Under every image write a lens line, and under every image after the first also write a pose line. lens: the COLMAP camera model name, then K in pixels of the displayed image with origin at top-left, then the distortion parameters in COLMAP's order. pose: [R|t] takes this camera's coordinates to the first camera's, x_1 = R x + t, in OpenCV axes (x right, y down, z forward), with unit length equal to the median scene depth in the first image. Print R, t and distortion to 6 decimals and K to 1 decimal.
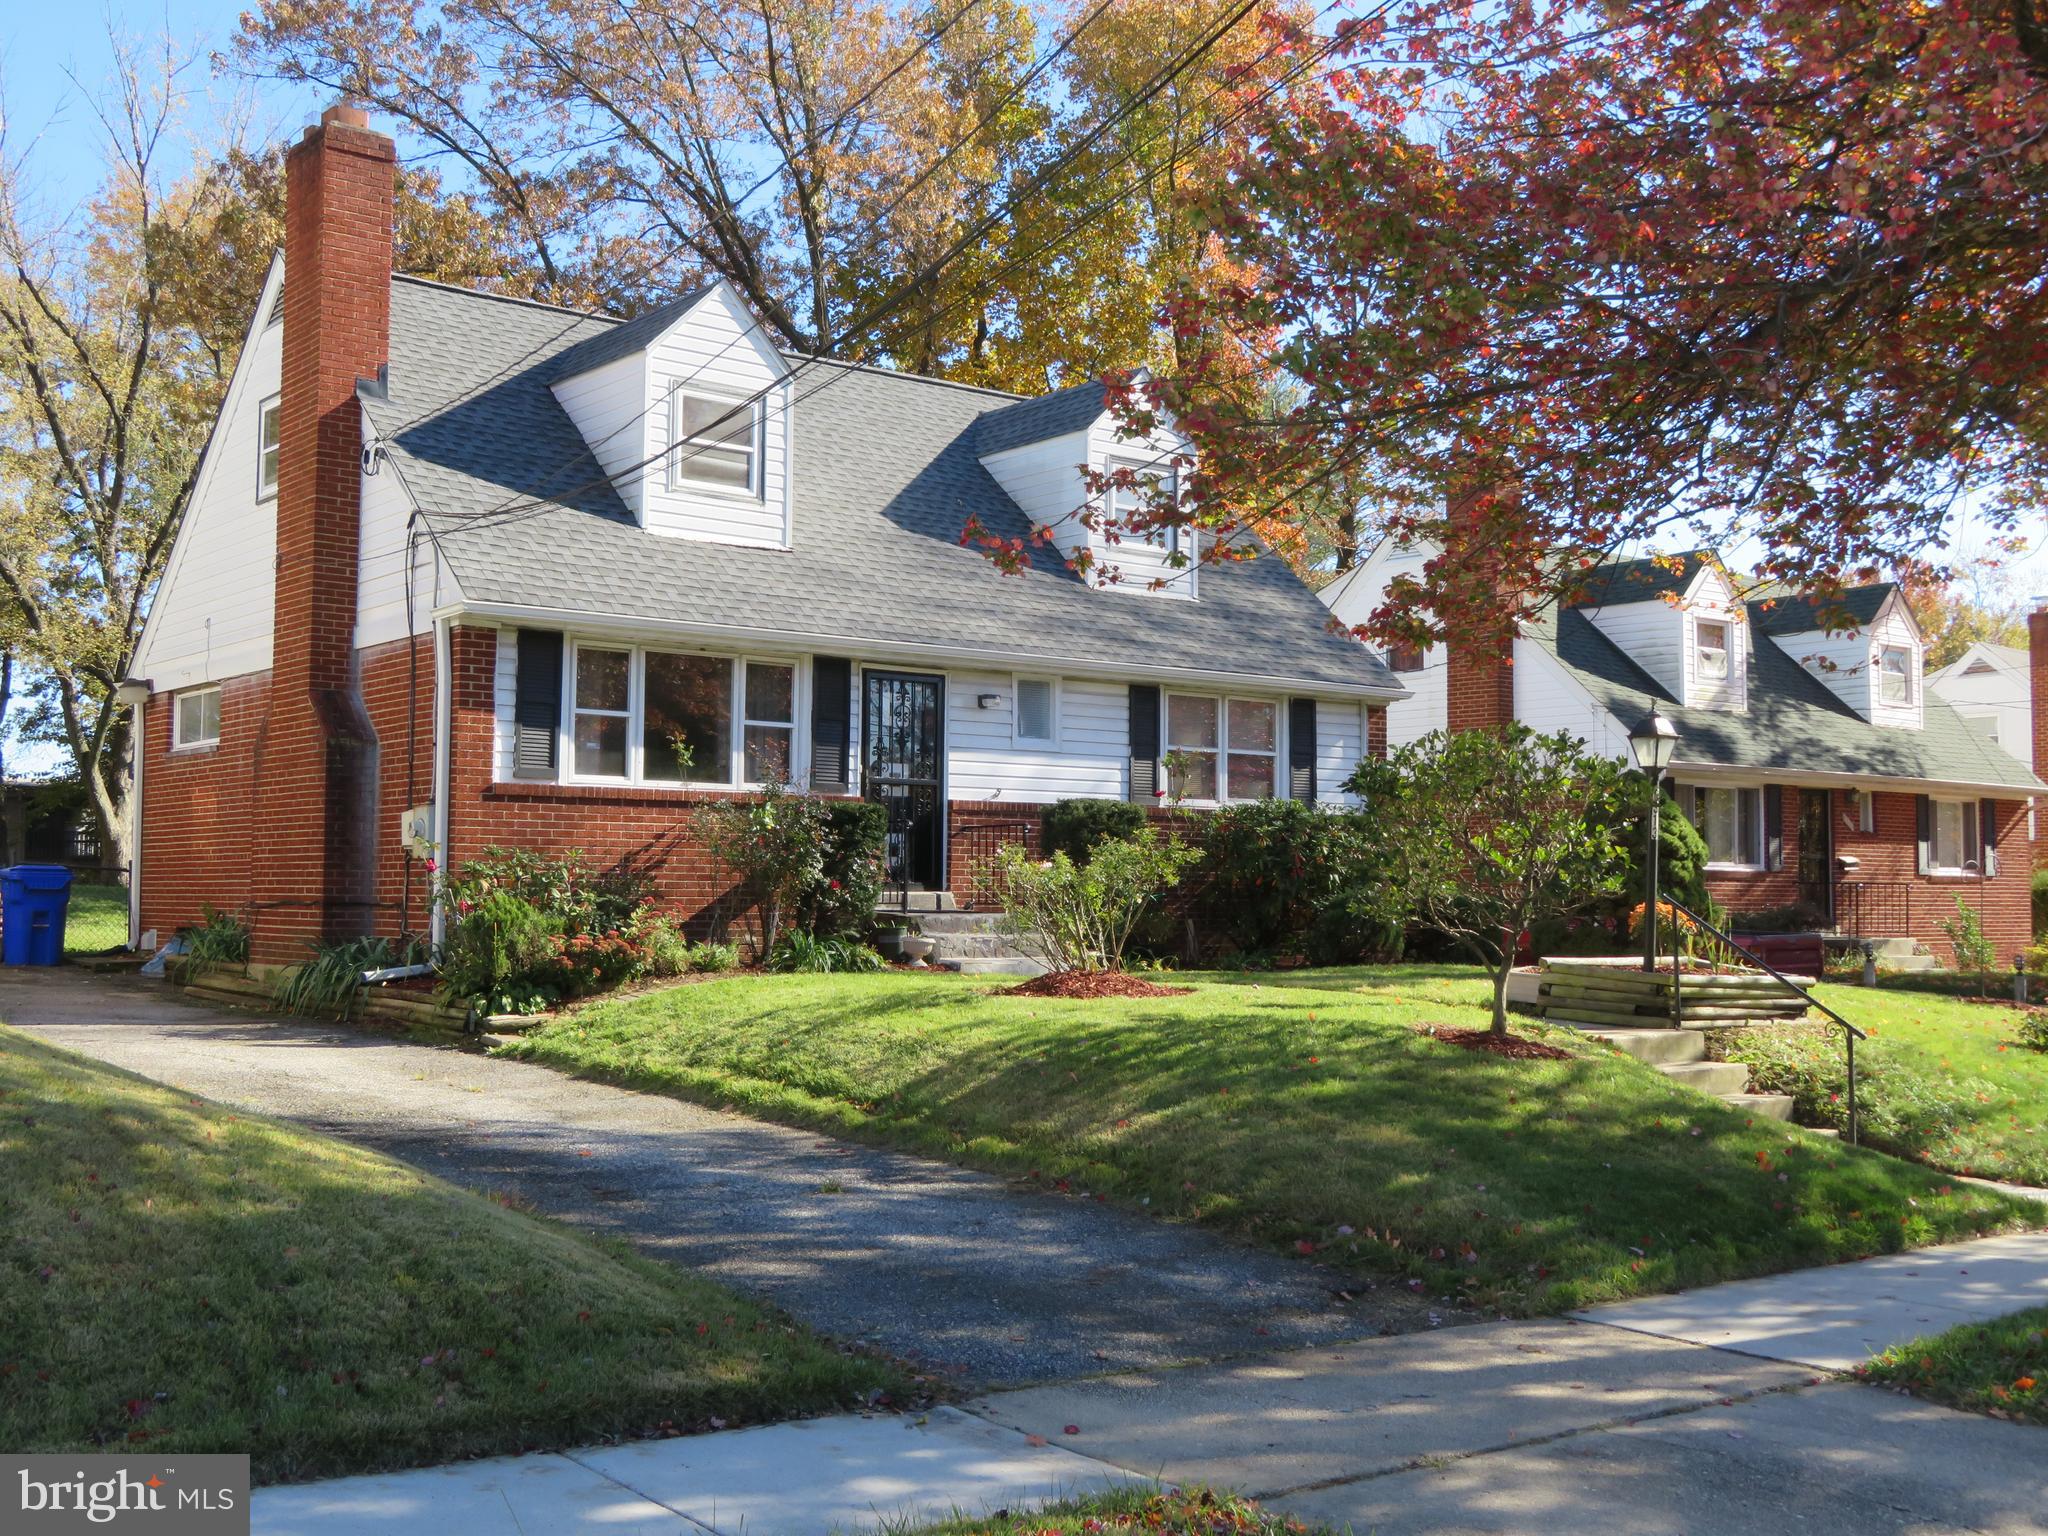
lens RADIAL K [[2116.6, 0, 1024.9], [0, 2116.6, 776.6], [0, 0, 1]] dist [0.001385, 0.000000]
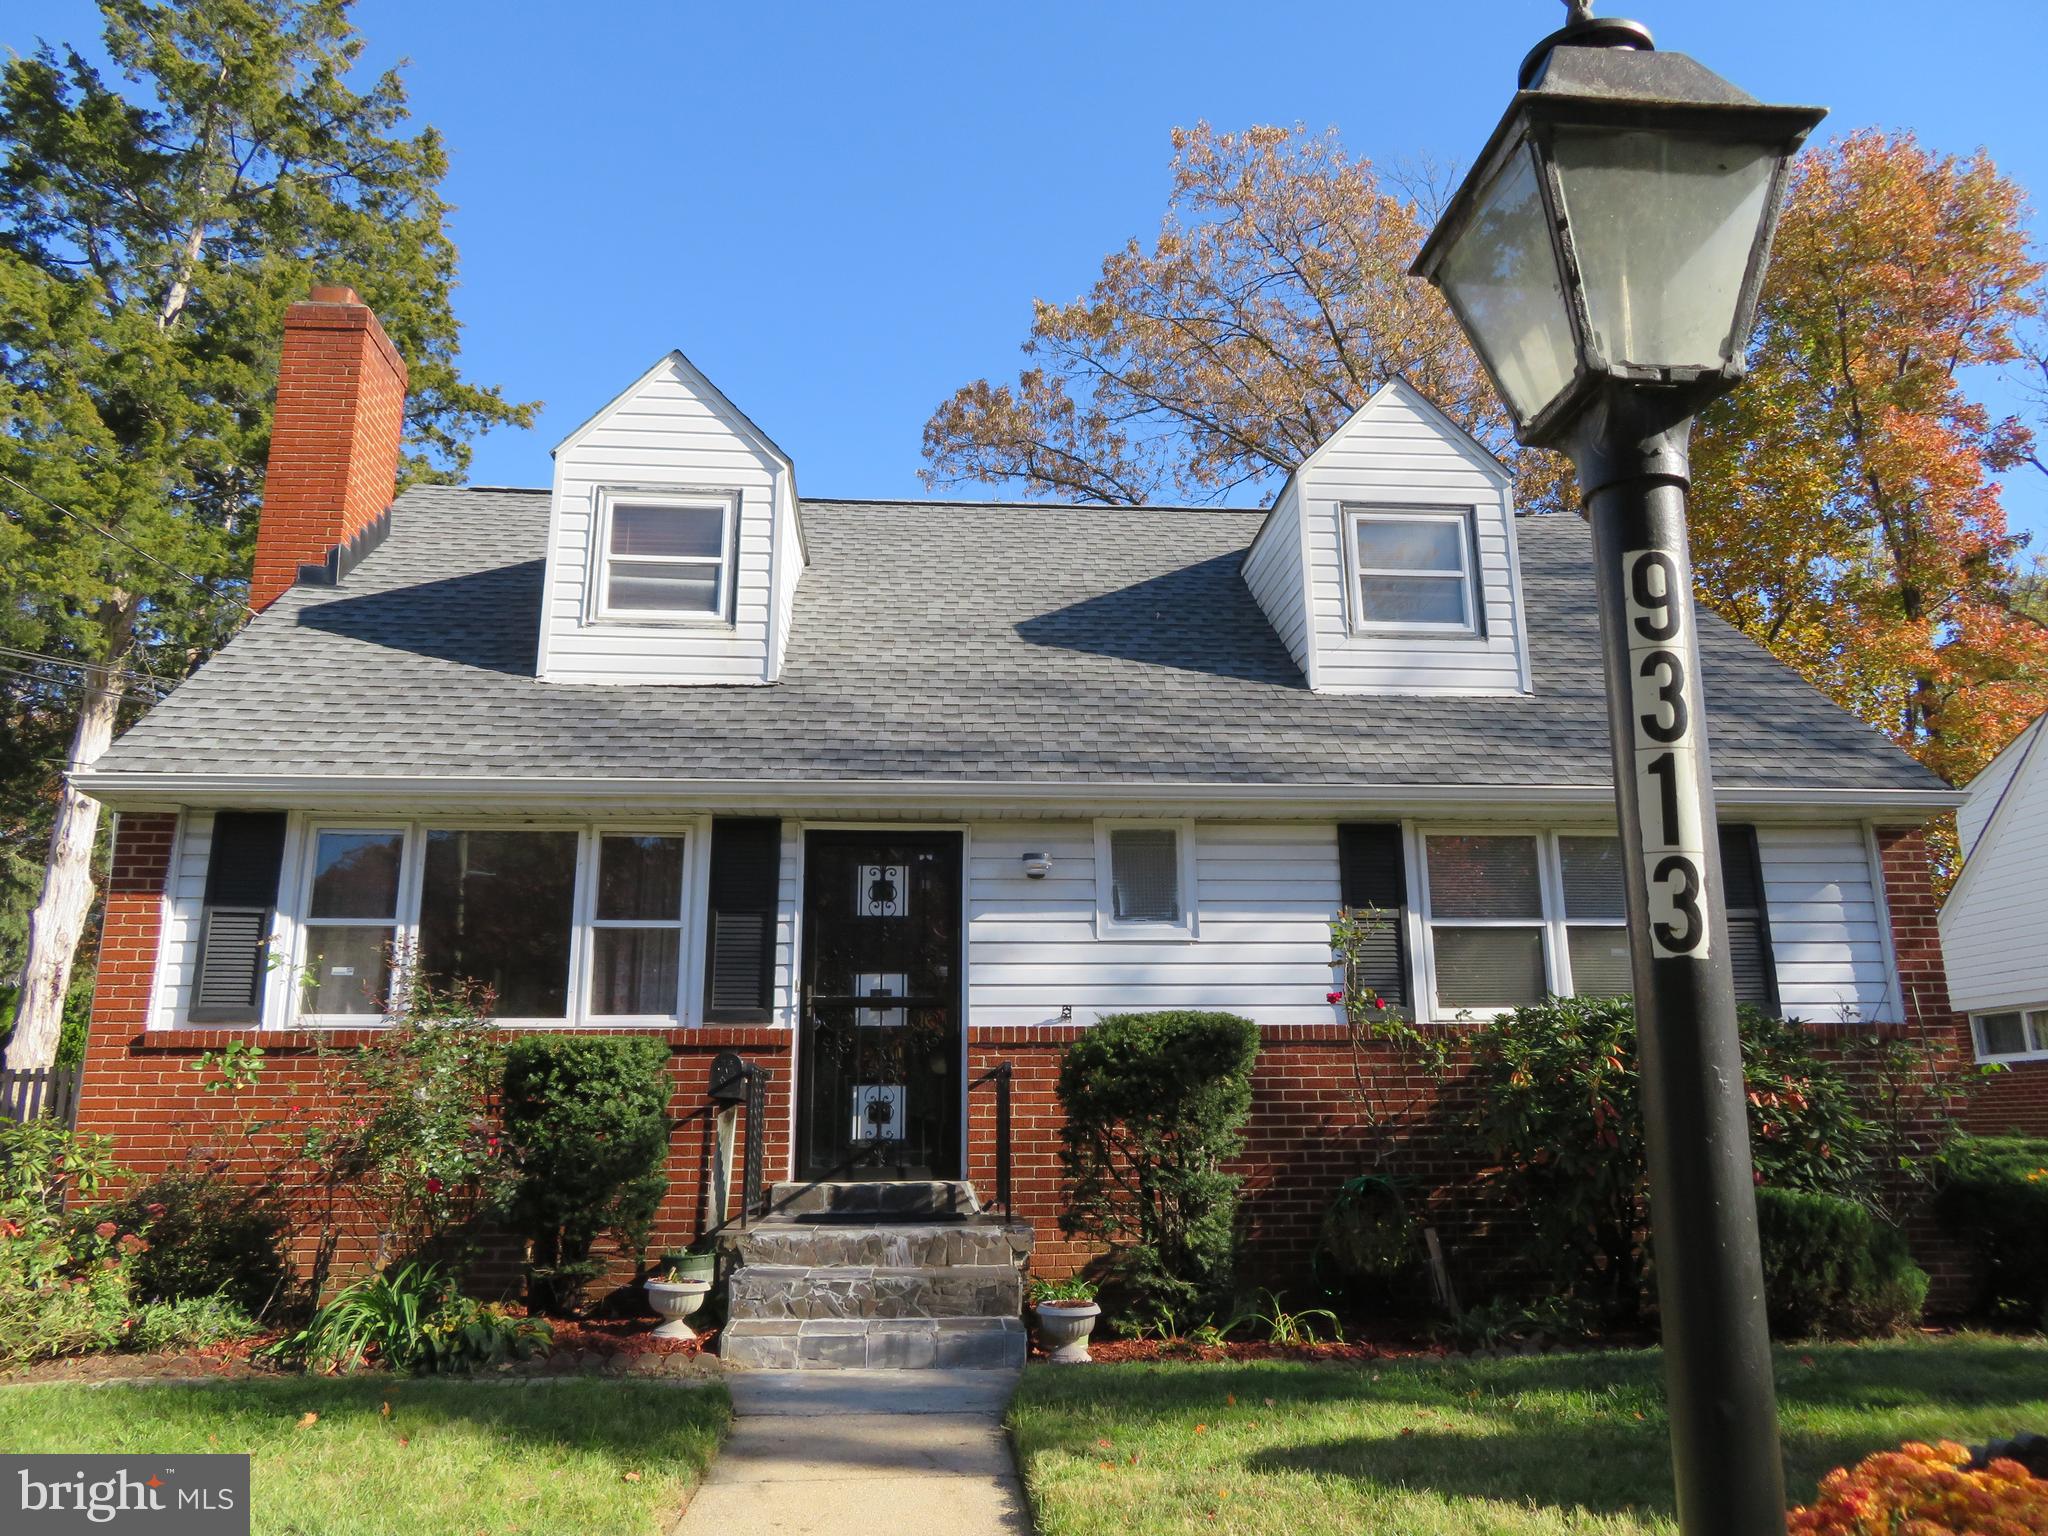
lens RADIAL K [[1461.6, 0, 1020.4], [0, 1461.6, 771.0], [0, 0, 1]] dist [-0.004973, 0.000345]
pose [[0.824772, -0.149141, -0.545442, 0.225235], [0.044439, 0.978703, -0.200412, 0.024442], [0.563716, 0.141056, 0.813835, 0.655649]]
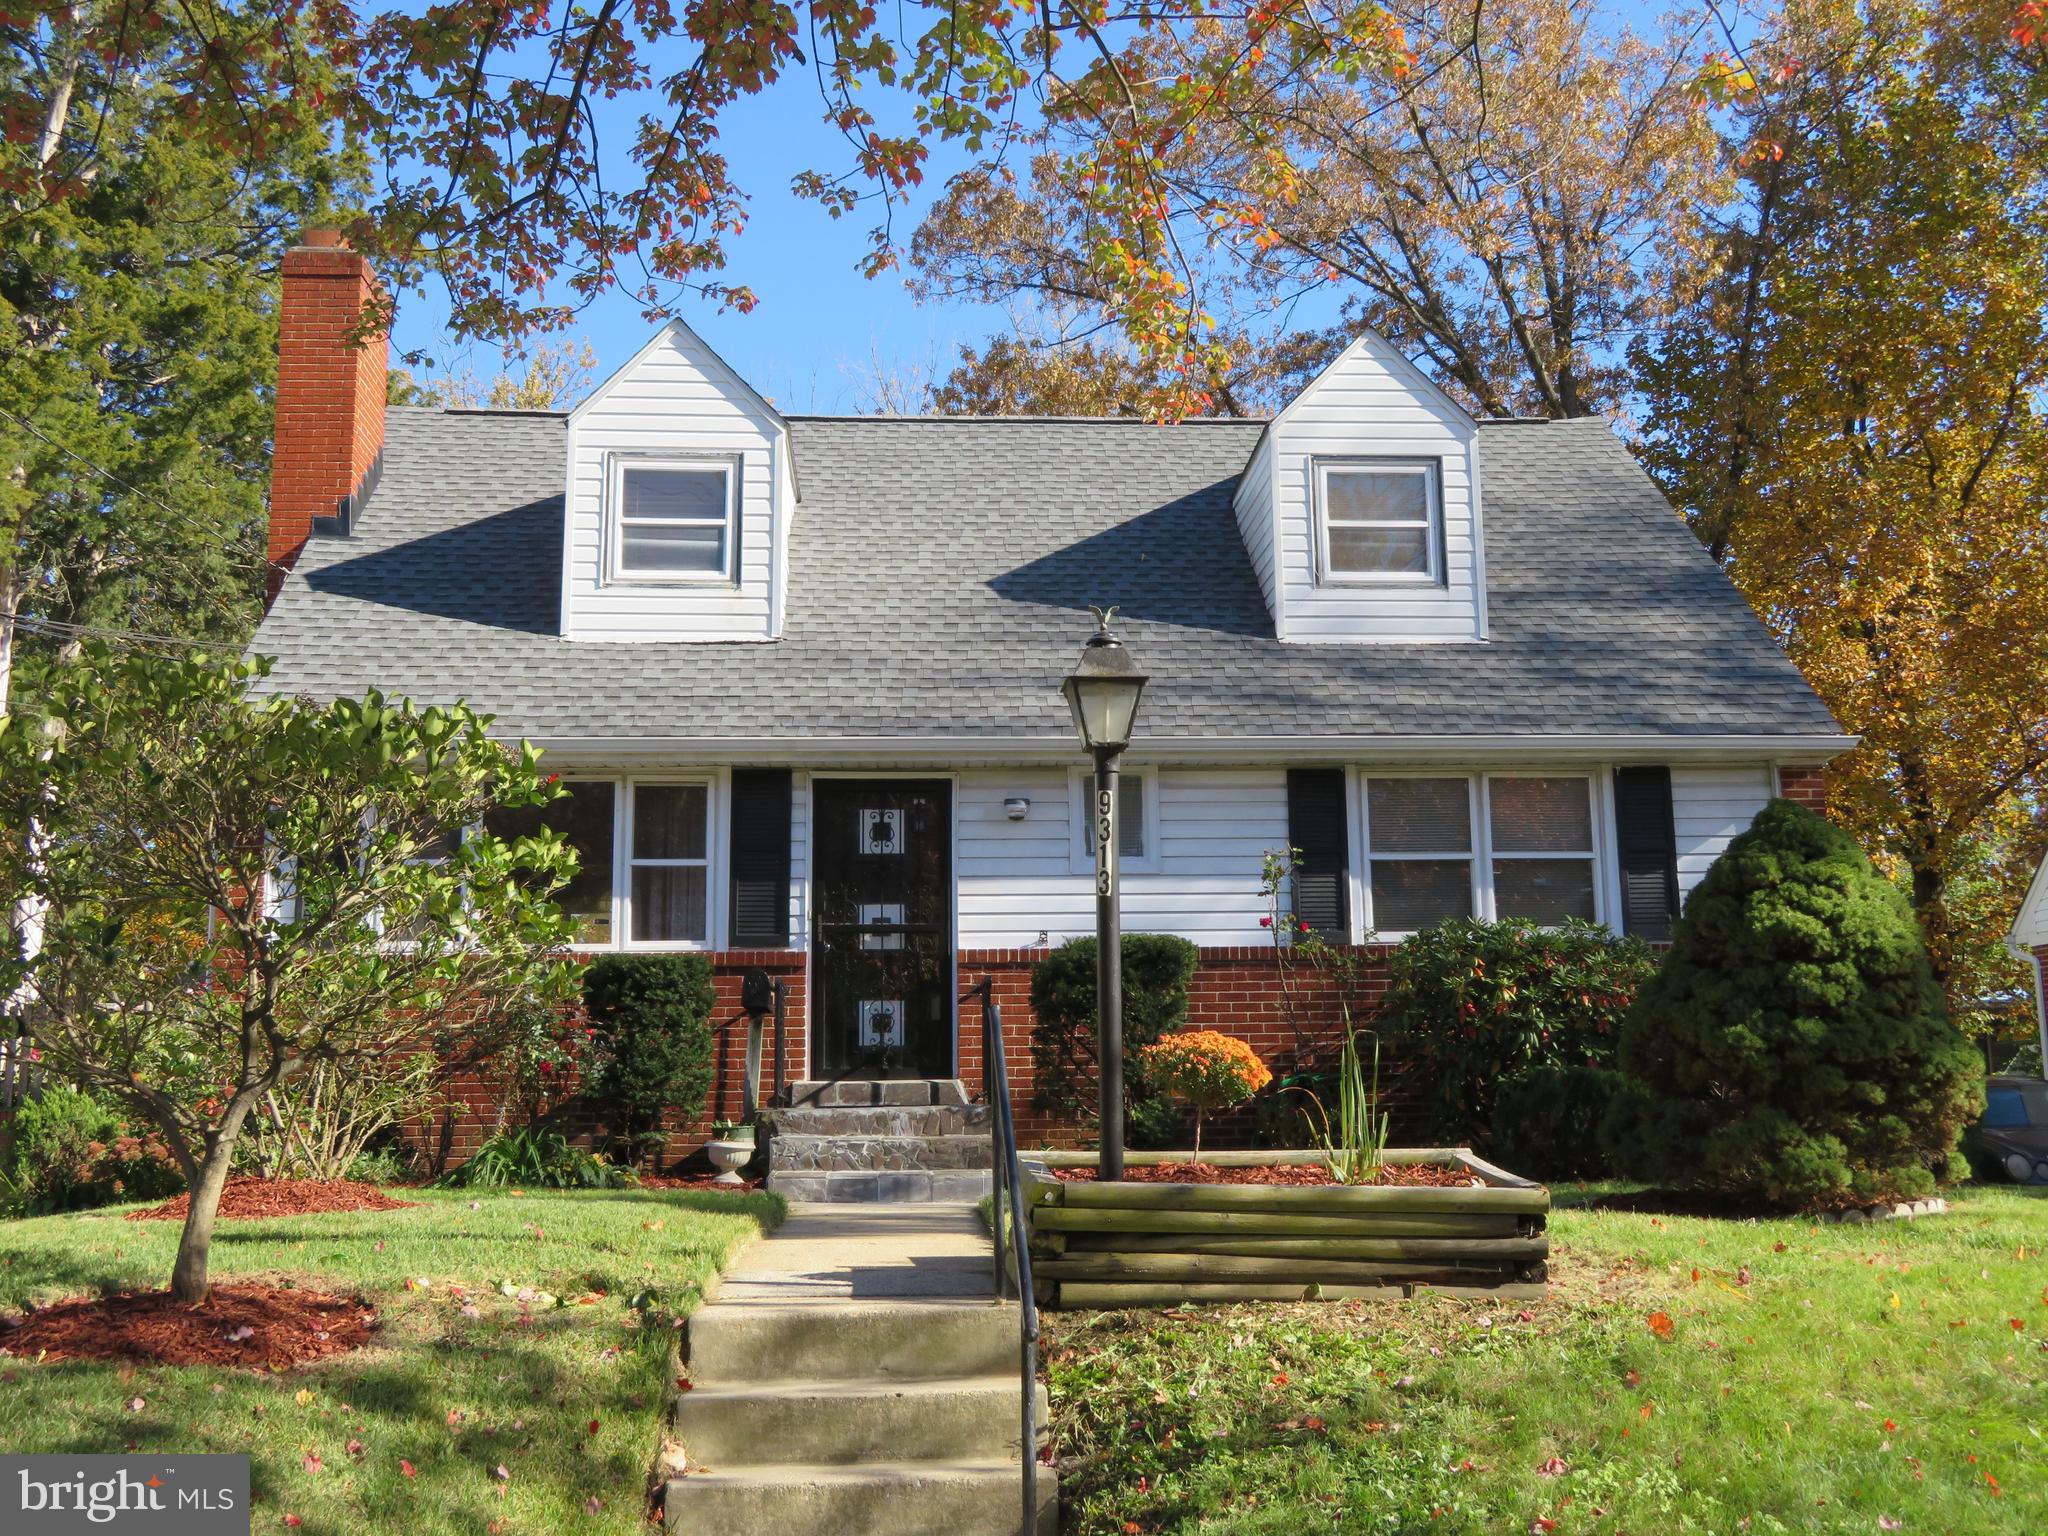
lens RADIAL K [[2116.6, 0, 1026.2], [0, 2116.6, 773.8], [0, 0, 1]] dist [0.001385, 0.000000]
pose [[0.815782, -0.112574, -0.567297, 0.401808], [0.048342, 0.990714, -0.127080, 0.044767], [0.576335, 0.076246, 0.813649, 0.429697]]
